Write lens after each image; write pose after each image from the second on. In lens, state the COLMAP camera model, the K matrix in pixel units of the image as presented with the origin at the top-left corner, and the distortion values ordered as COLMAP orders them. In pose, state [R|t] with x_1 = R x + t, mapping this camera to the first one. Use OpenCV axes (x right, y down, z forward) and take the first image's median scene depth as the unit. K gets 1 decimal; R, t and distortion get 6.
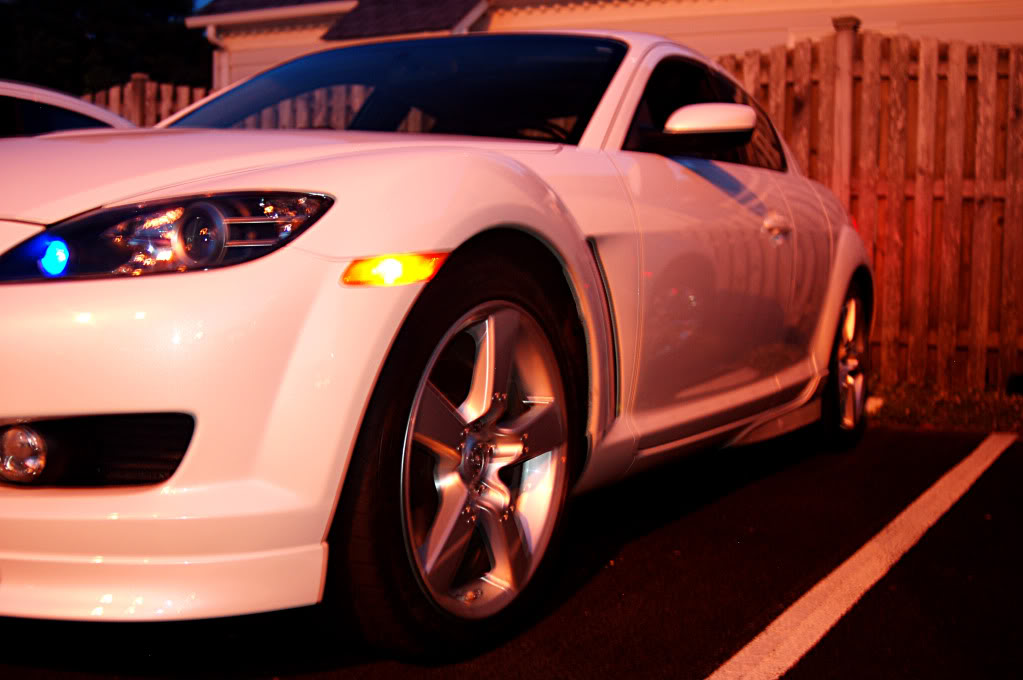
lens RADIAL K [[1250.0, 0, 511.5], [0, 1250.0, 340.0], [0, 0, 1]] dist [-0.163337, 0.044593]
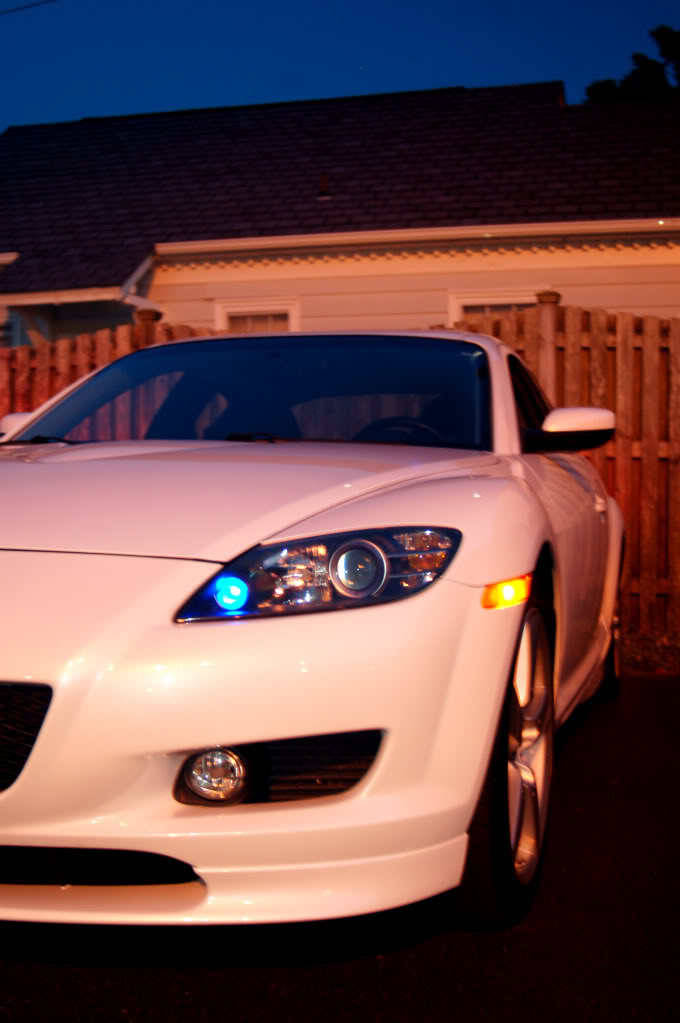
lens RADIAL K [[1250.0, 0, 340.0], [0, 1250.0, 511.5], [0, 0, 1]] dist [-0.163337, 0.044593]
pose [[0.979676, -0.015145, 0.200014, -0.134094], [0.025186, 0.998542, -0.047749, -0.022560], [-0.198999, 0.051816, 0.978629, -0.028970]]
